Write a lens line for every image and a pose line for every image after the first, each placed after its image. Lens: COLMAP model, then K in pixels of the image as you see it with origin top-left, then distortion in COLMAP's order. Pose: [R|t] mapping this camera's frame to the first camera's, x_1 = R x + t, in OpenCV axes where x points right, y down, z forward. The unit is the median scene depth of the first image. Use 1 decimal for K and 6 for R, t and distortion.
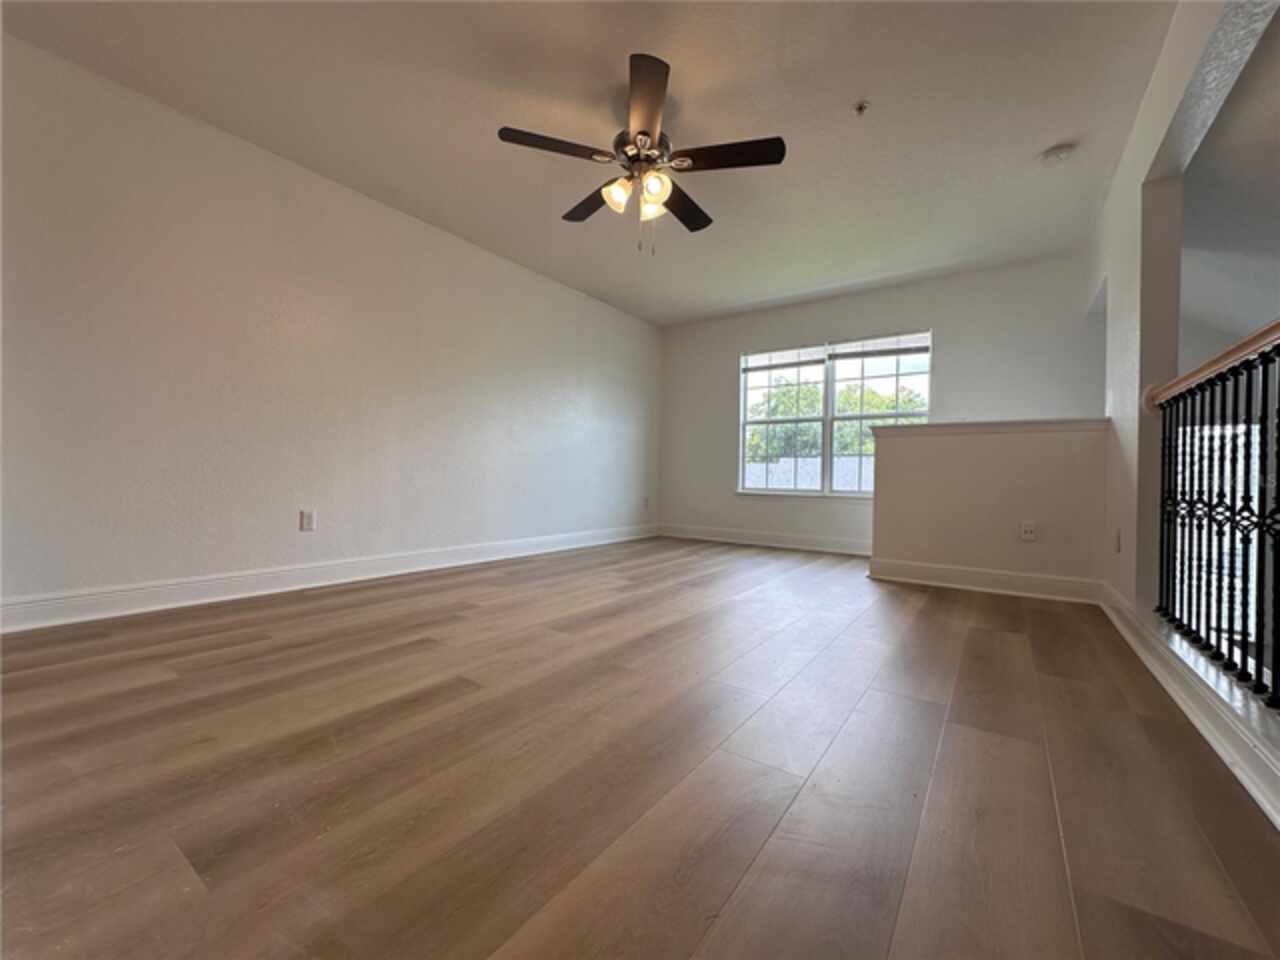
lens RADIAL K [[509.1, 0, 640.0], [0, 509.1, 480.0], [0, 0, 1]] dist [-0.003236, 0.001098]
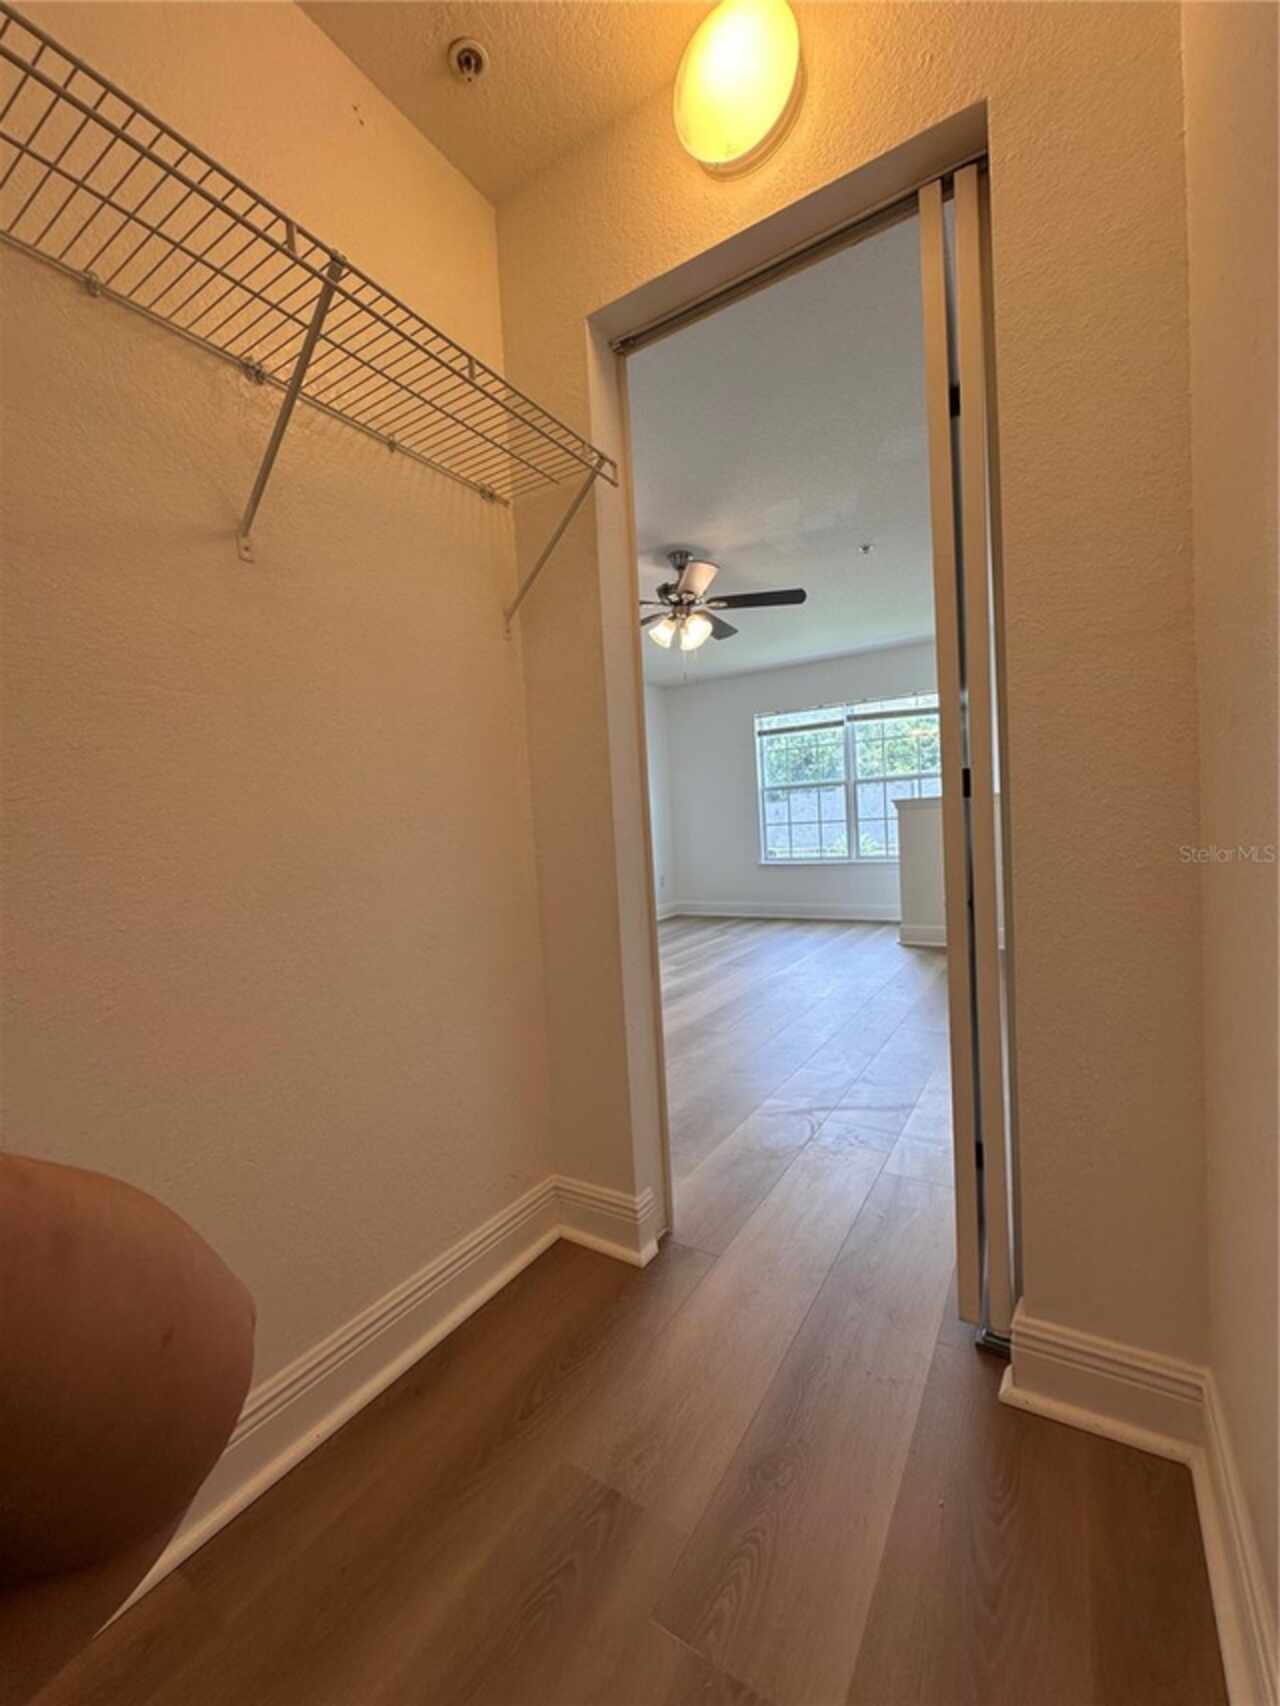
lens RADIAL K [[678.6, 0, 640.0], [0, 678.6, 853.0], [0, 0, 1]] dist [-0.003236, 0.001098]
pose [[0.996166, -0.071787, 0.050005, -0.107541], [0.070174, 0.996979, 0.033296, -0.062038], [-0.052245, -0.029660, 0.998194, -0.280689]]
